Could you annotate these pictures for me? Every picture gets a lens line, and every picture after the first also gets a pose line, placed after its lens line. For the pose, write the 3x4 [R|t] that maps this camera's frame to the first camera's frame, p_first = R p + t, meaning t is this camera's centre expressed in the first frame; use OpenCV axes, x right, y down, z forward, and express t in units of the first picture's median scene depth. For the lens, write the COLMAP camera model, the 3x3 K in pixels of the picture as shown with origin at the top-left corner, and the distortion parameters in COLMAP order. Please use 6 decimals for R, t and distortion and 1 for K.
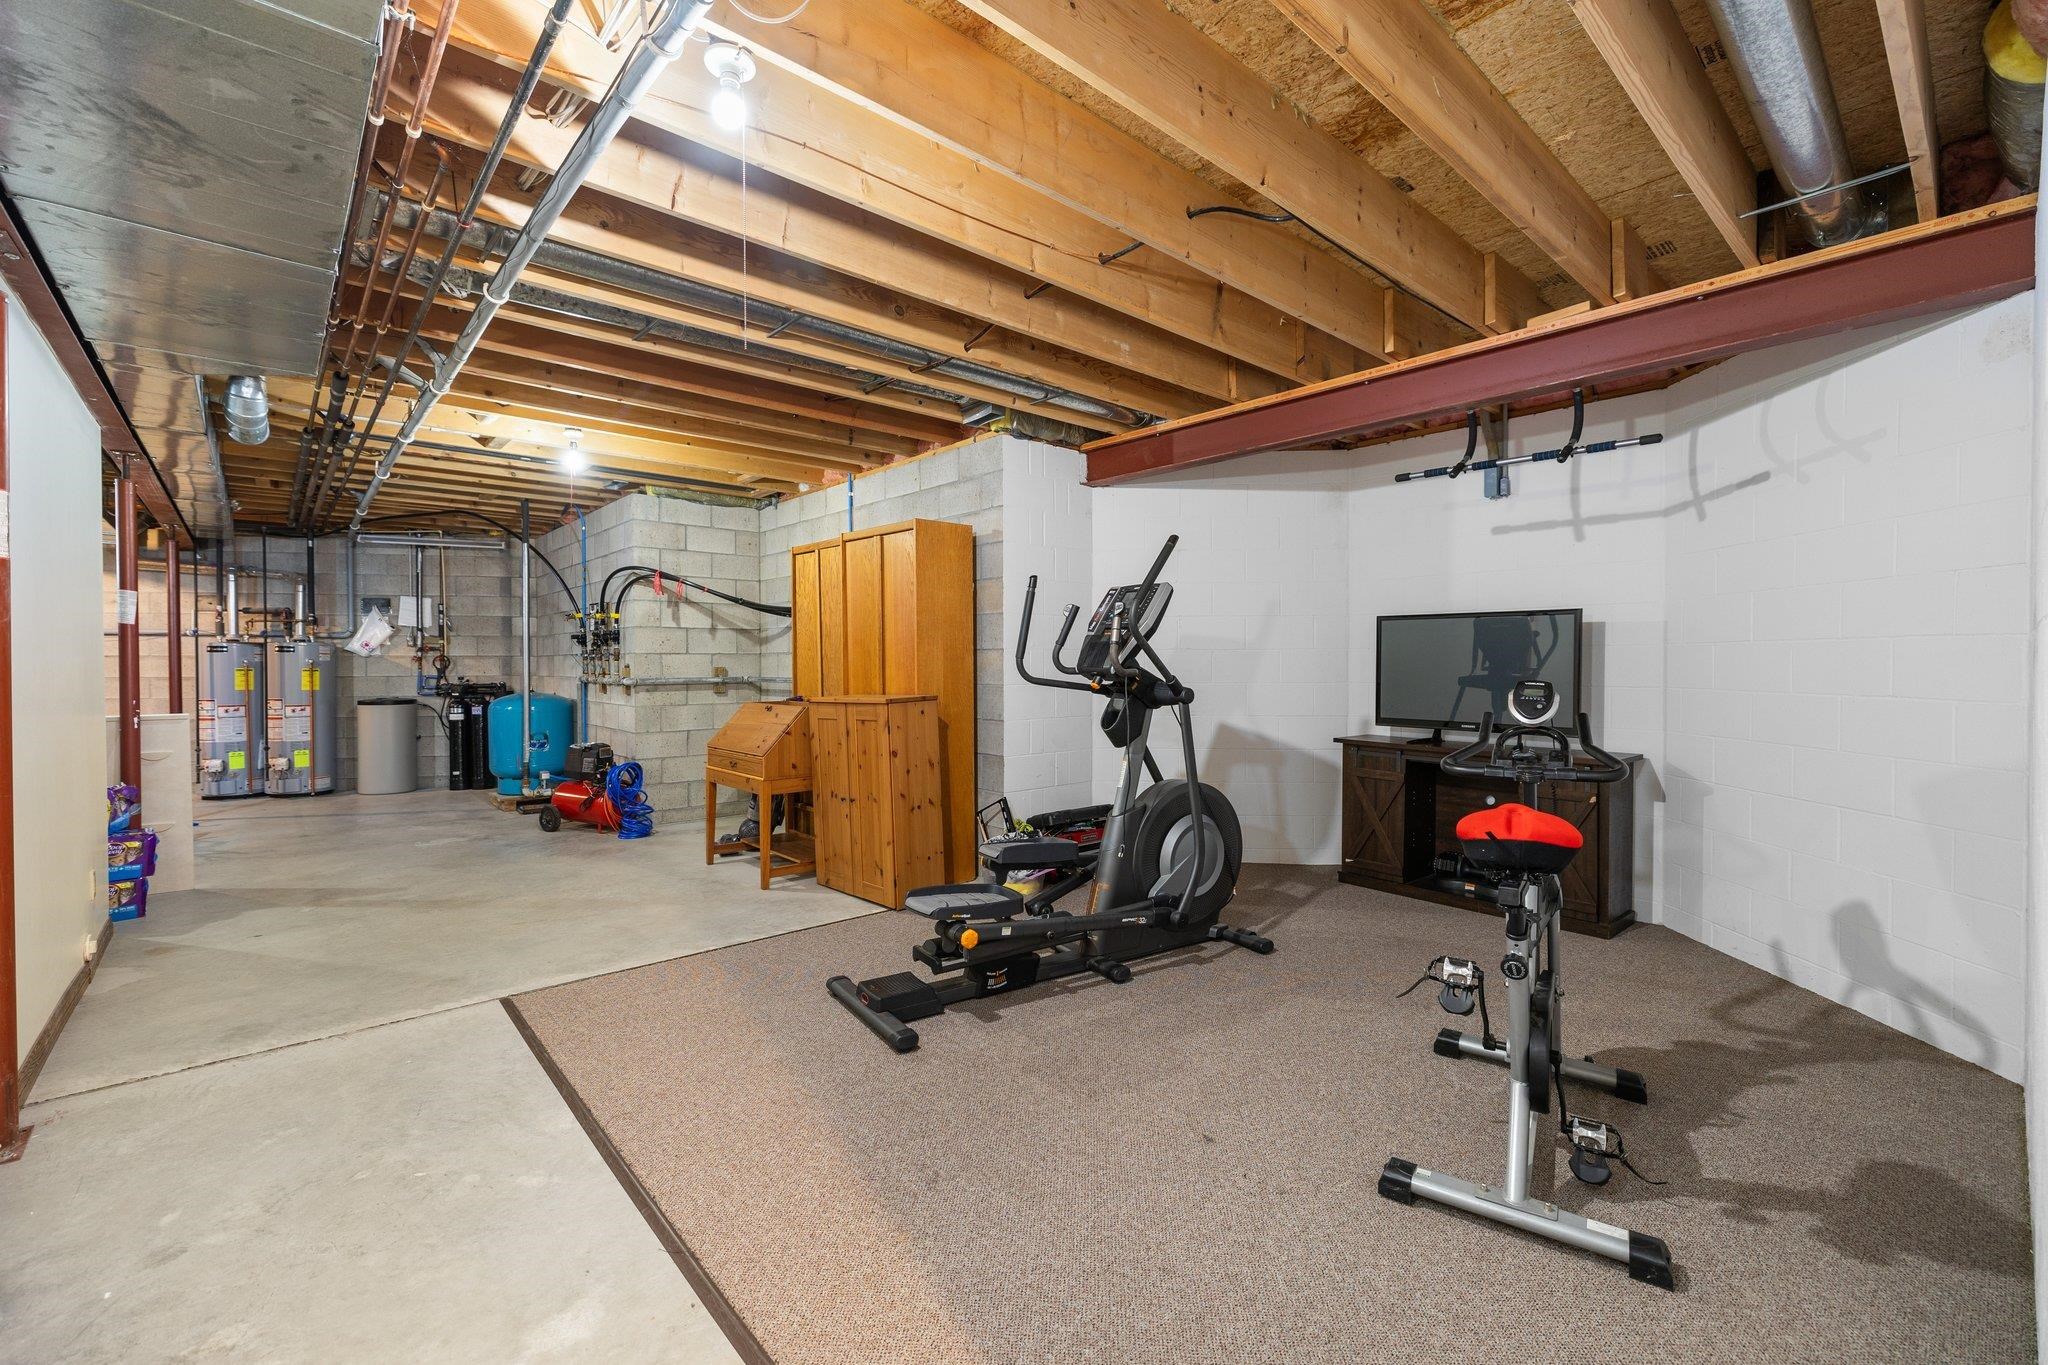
lens RADIAL K [[870.4, 0, 1017.7], [0, 870.4, 672.3], [0, 0, 1]] dist [-0.000513, -0.000032]
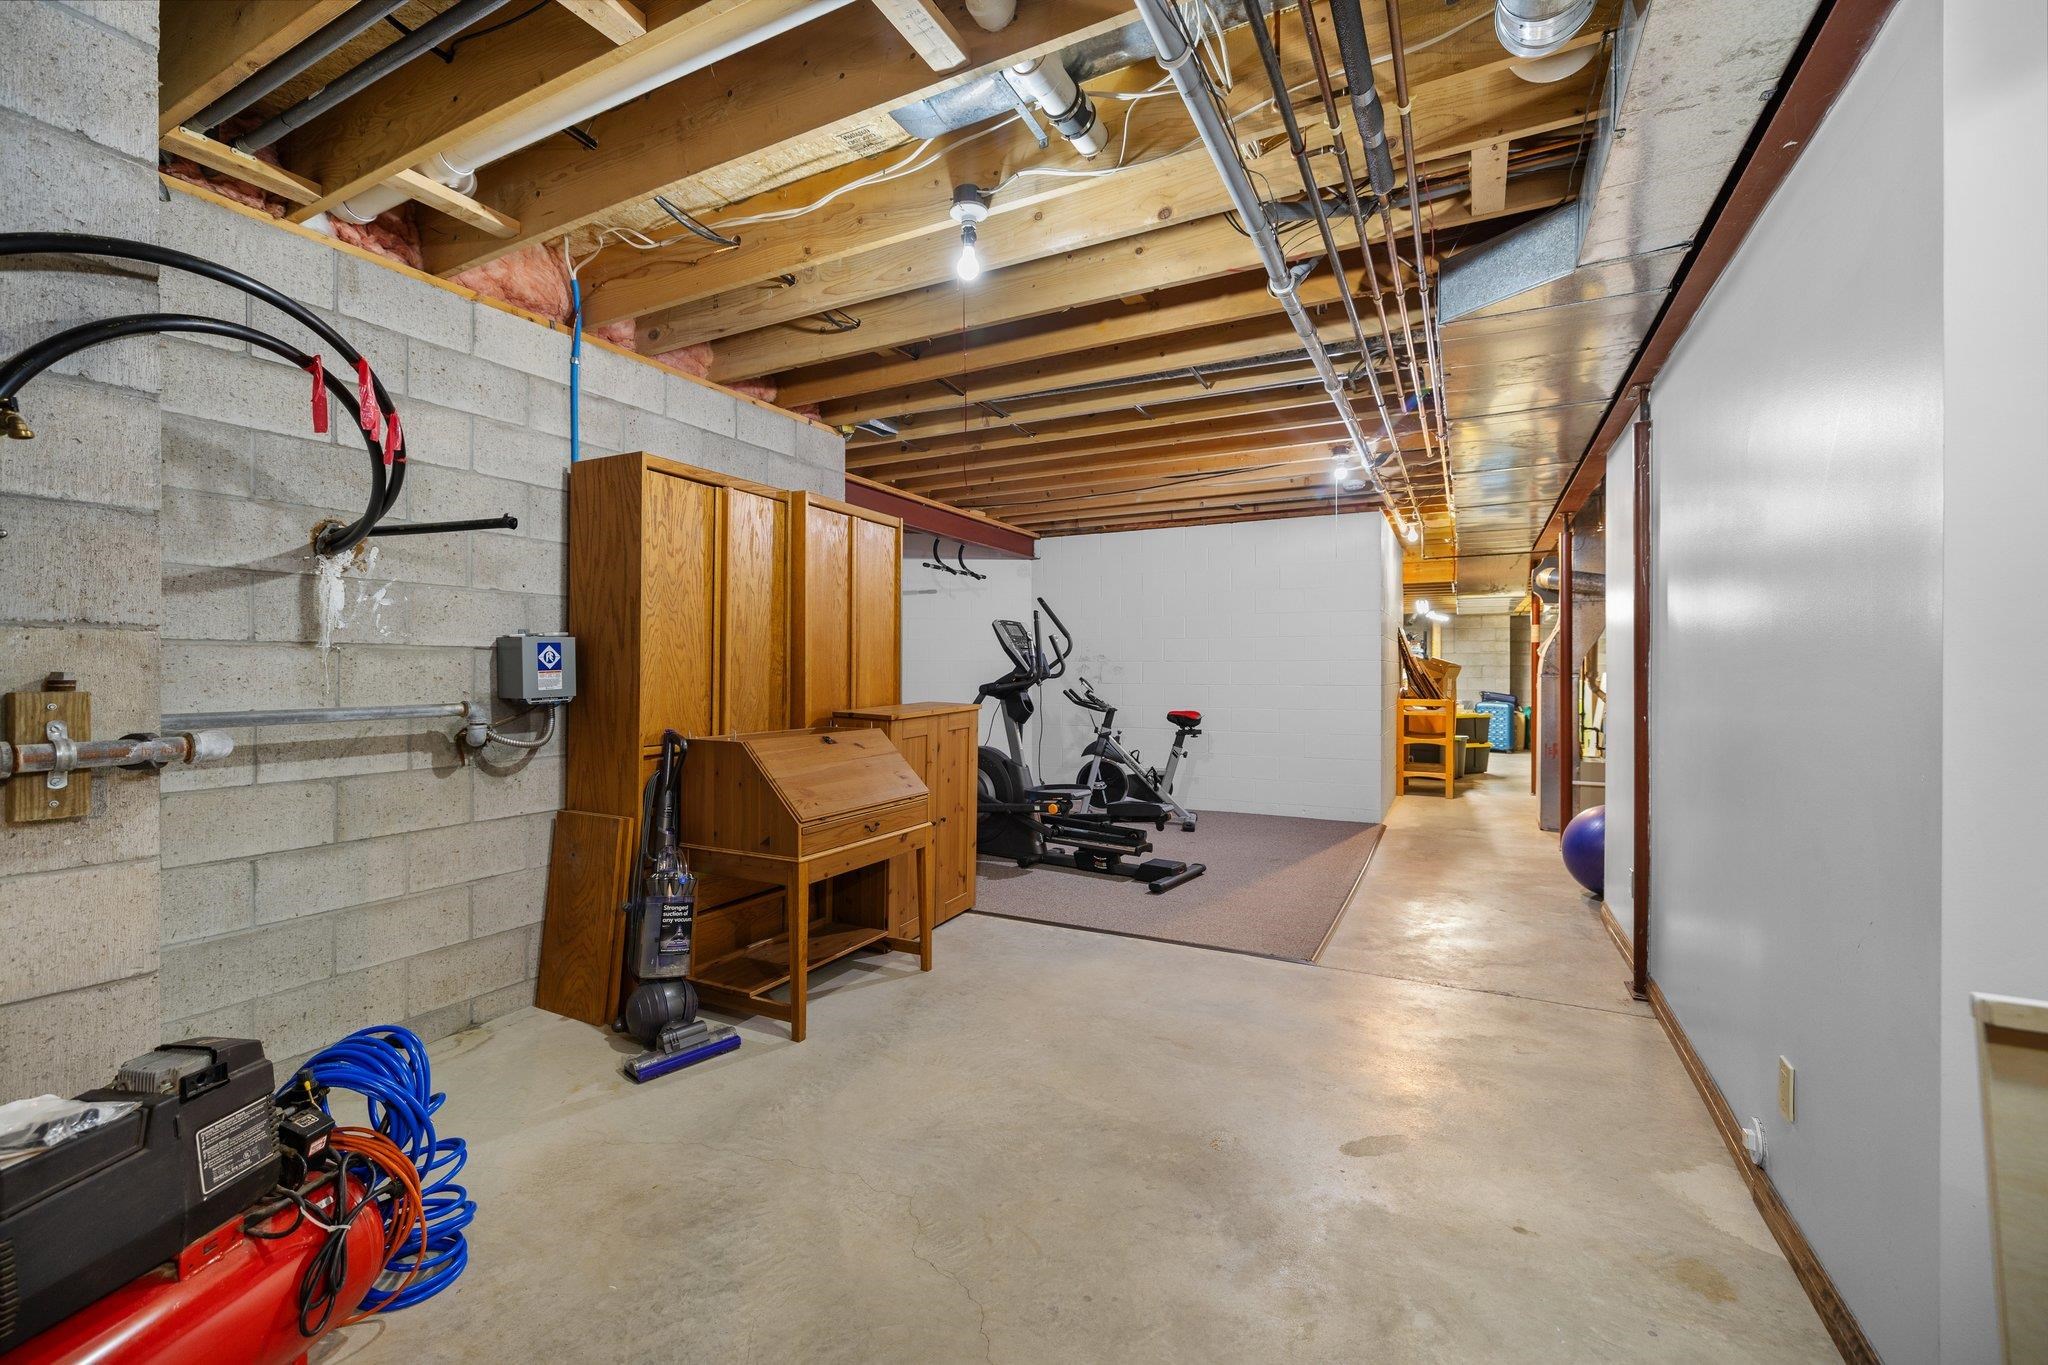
lens RADIAL K [[870.4, 0, 1015.8], [0, 870.4, 673.1], [0, 0, 1]] dist [-0.000513, -0.000032]
pose [[-0.356942, 0.000637, 0.934127, -1.116713], [0.015657, 0.999863, 0.005301, -0.011798], [-0.933996, 0.016518, -0.356903, 1.300375]]
